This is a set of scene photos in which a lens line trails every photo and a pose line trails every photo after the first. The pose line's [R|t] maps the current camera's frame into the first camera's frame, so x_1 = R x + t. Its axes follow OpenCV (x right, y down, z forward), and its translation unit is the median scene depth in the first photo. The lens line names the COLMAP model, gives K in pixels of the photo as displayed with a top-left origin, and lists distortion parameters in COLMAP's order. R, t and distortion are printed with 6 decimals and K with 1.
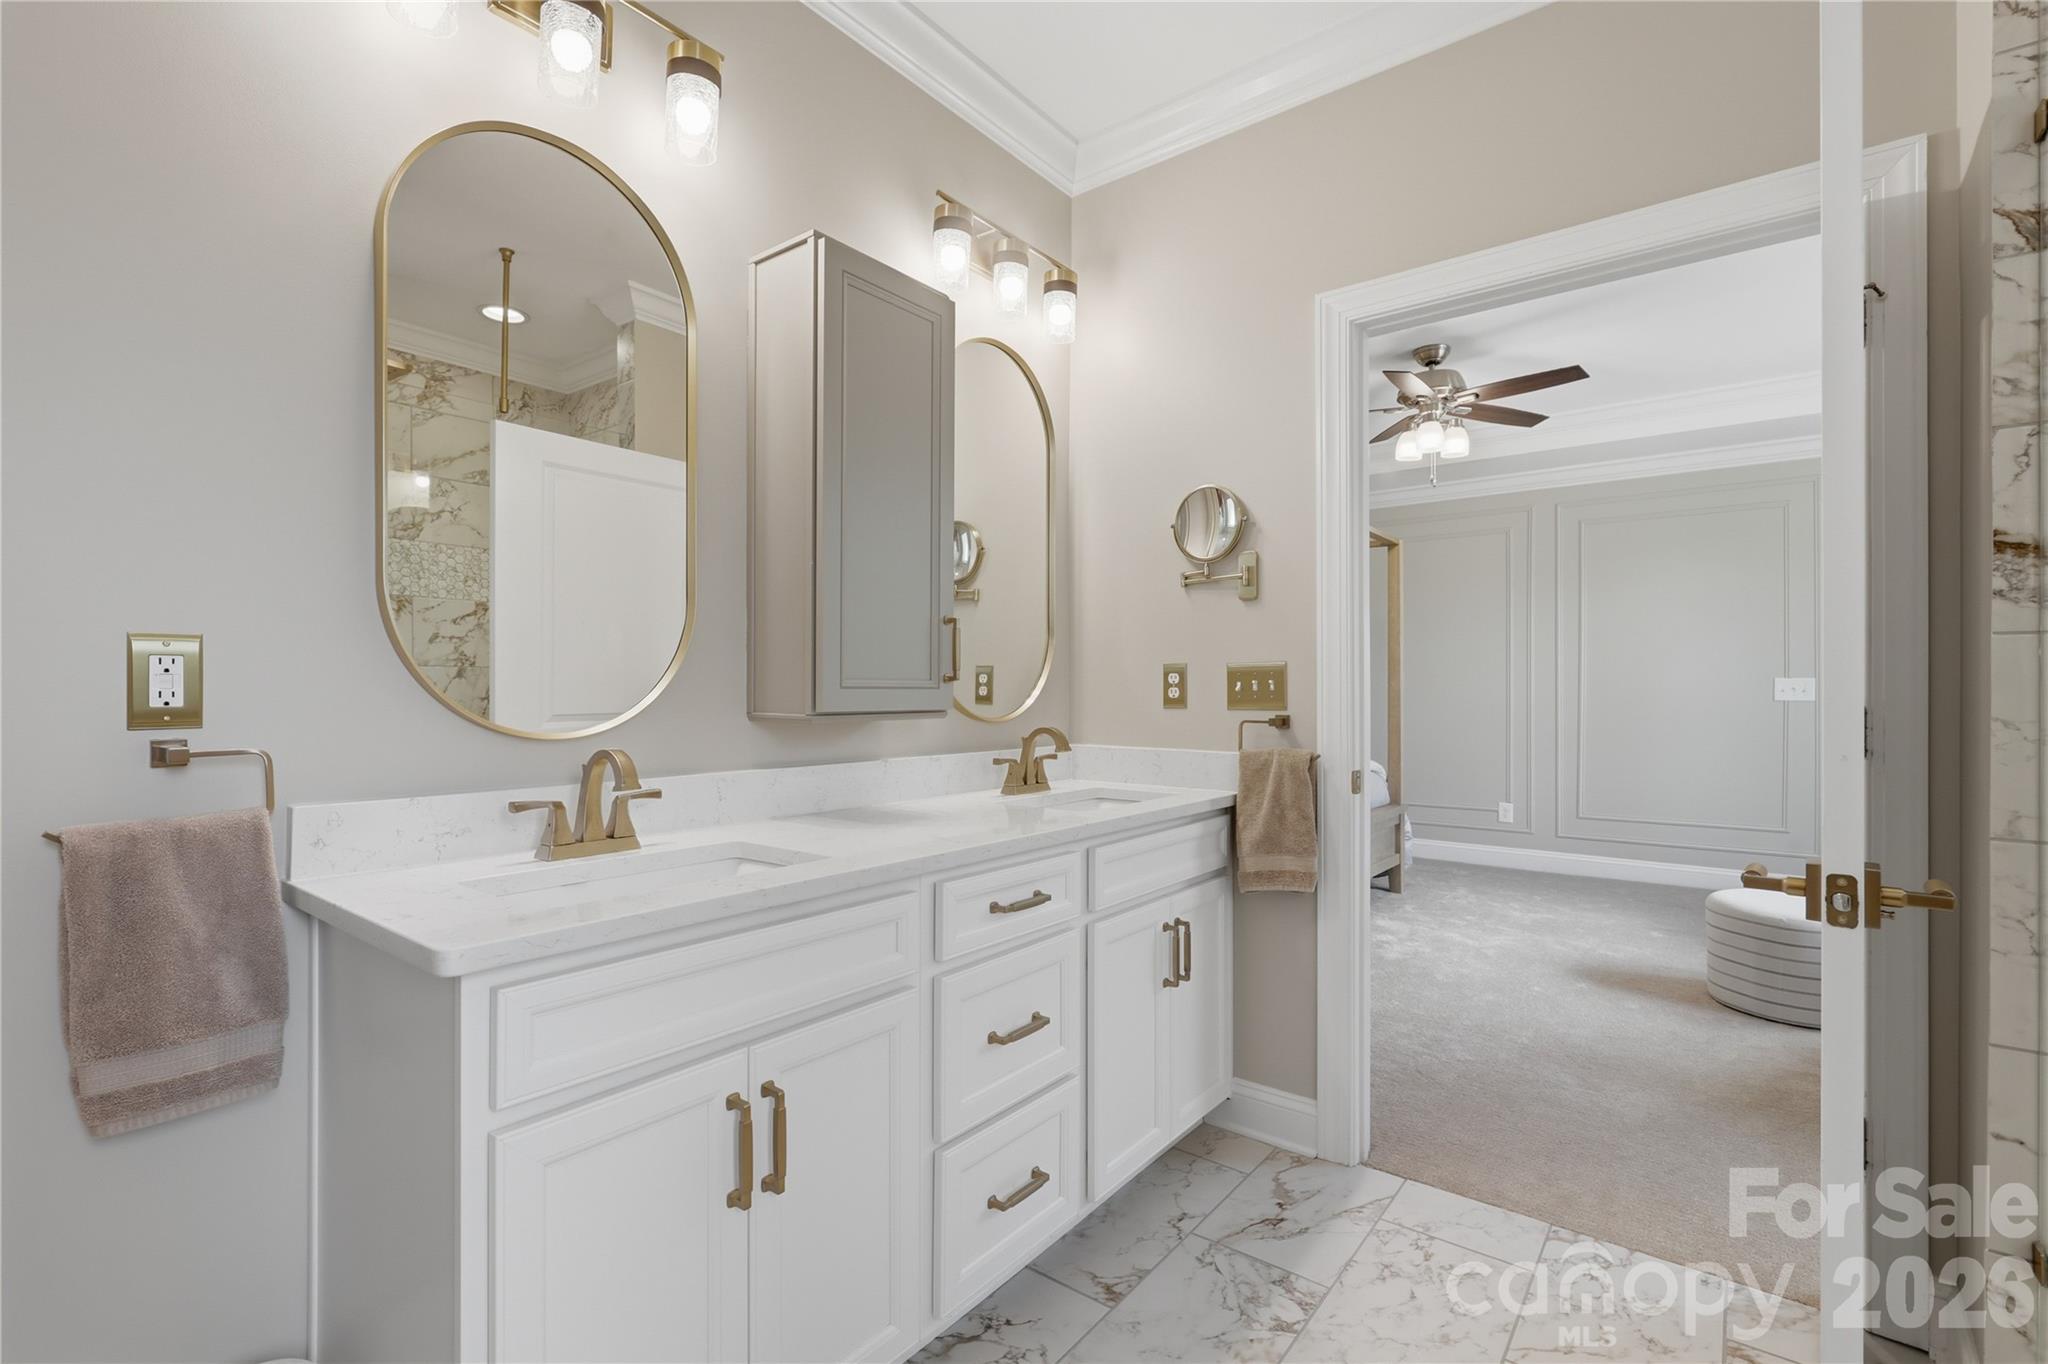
lens RADIAL K [[894.4, 0, 1019.3], [0, 894.4, 689.8], [0, 0, 1]] dist [-0.064628, 0.000104]
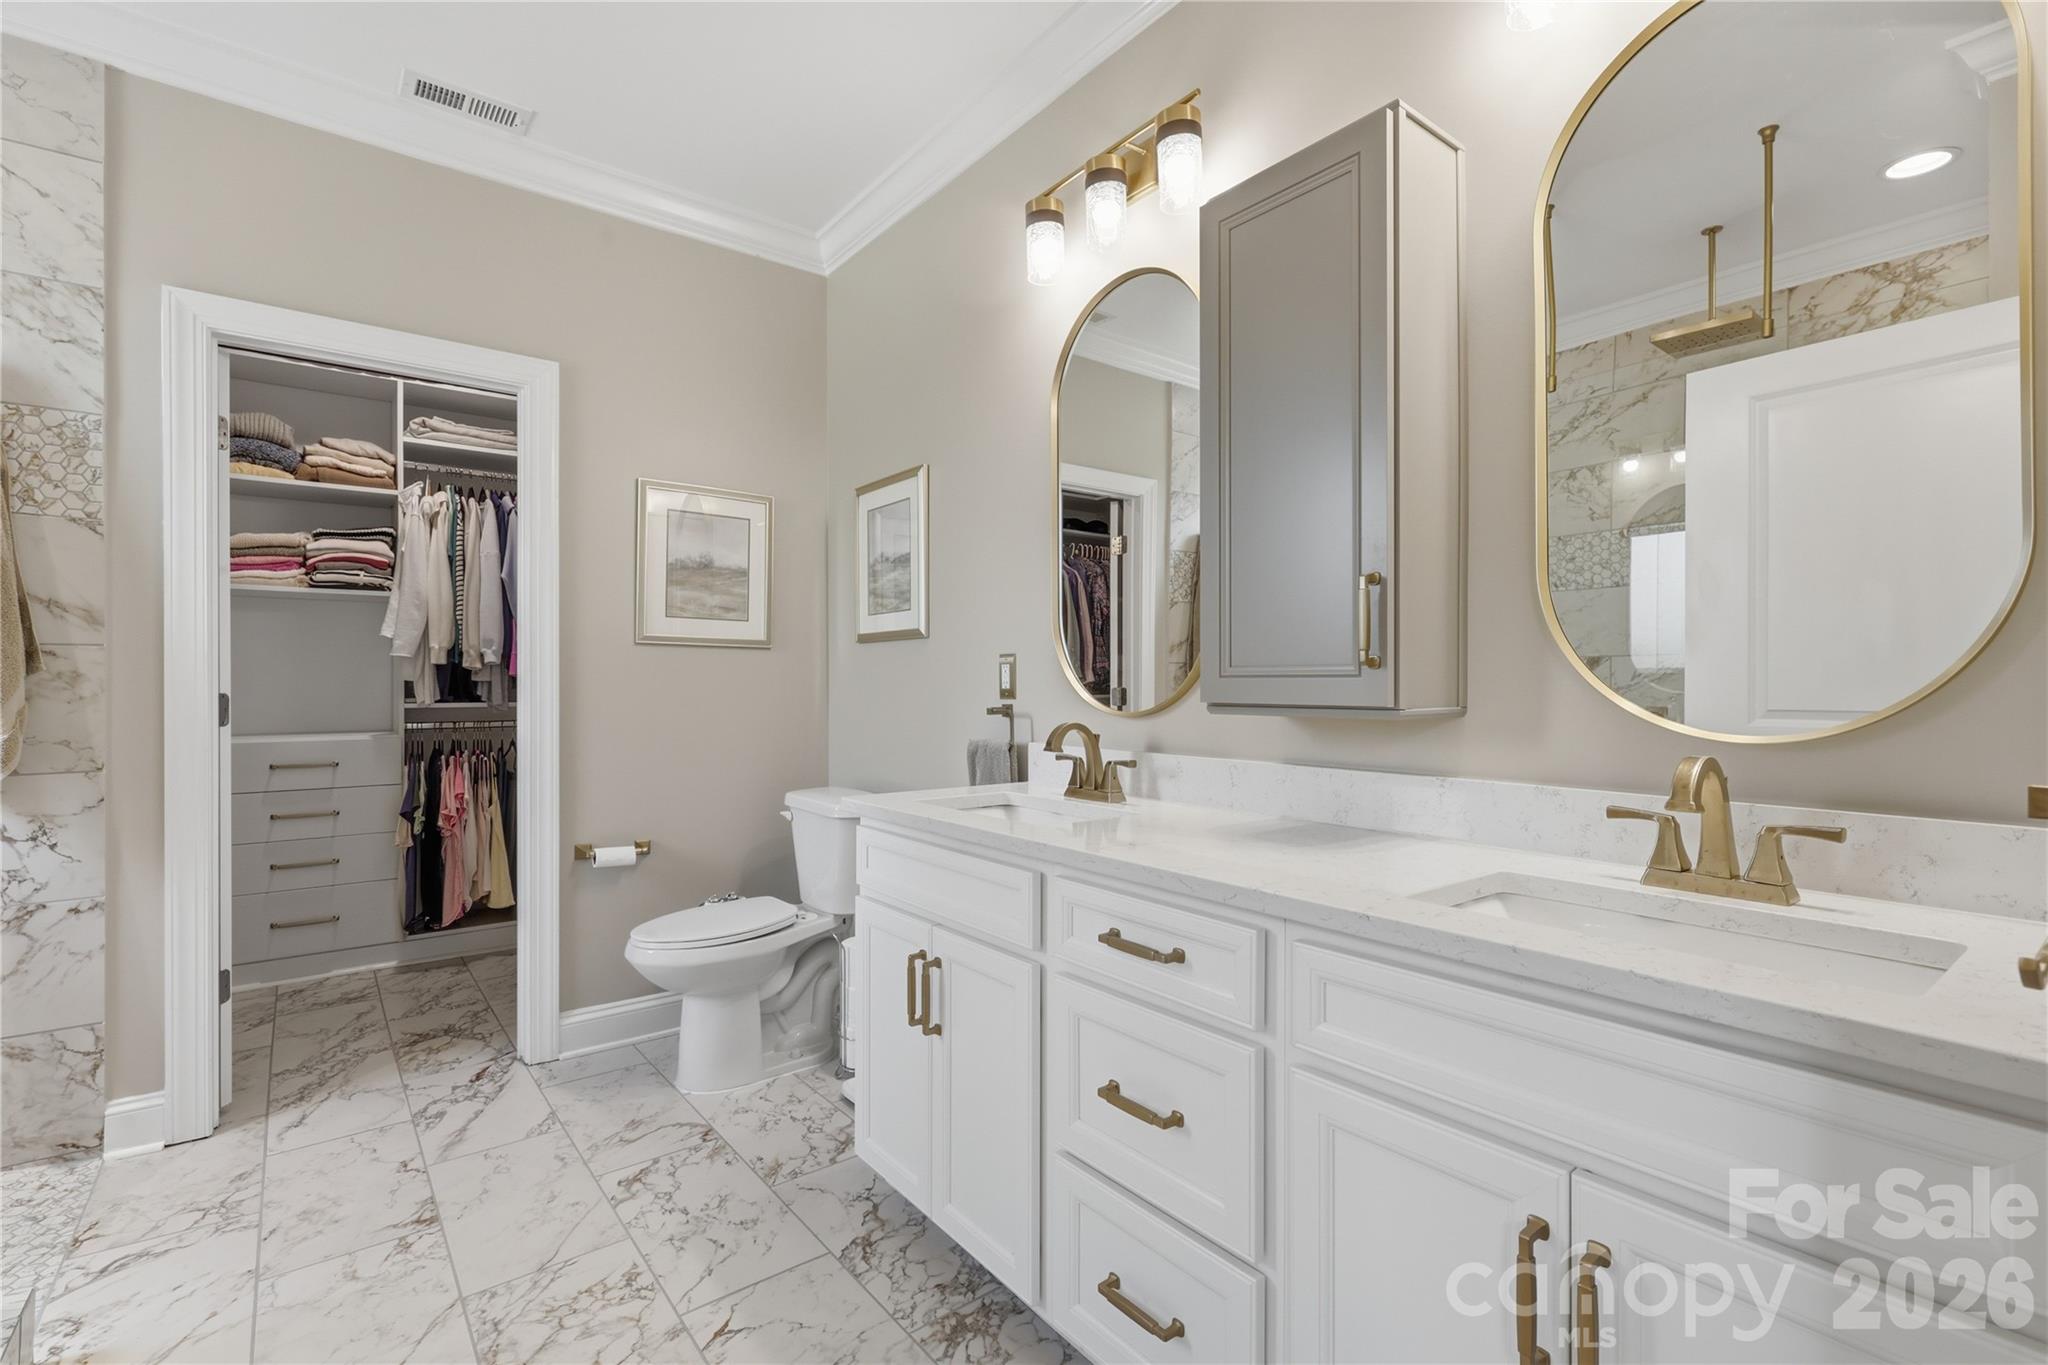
lens RADIAL K [[926.1, 0, 1021.0], [0, 926.1, 681.4], [0, 0, 1]] dist [0.002349, 0.000880]
pose [[-0.247140, -0.002567, -0.968976, 0.841375], [0.000280, 0.999996, -0.002721, 0.005586], [0.968980, -0.000944, -0.247139, 1.120449]]
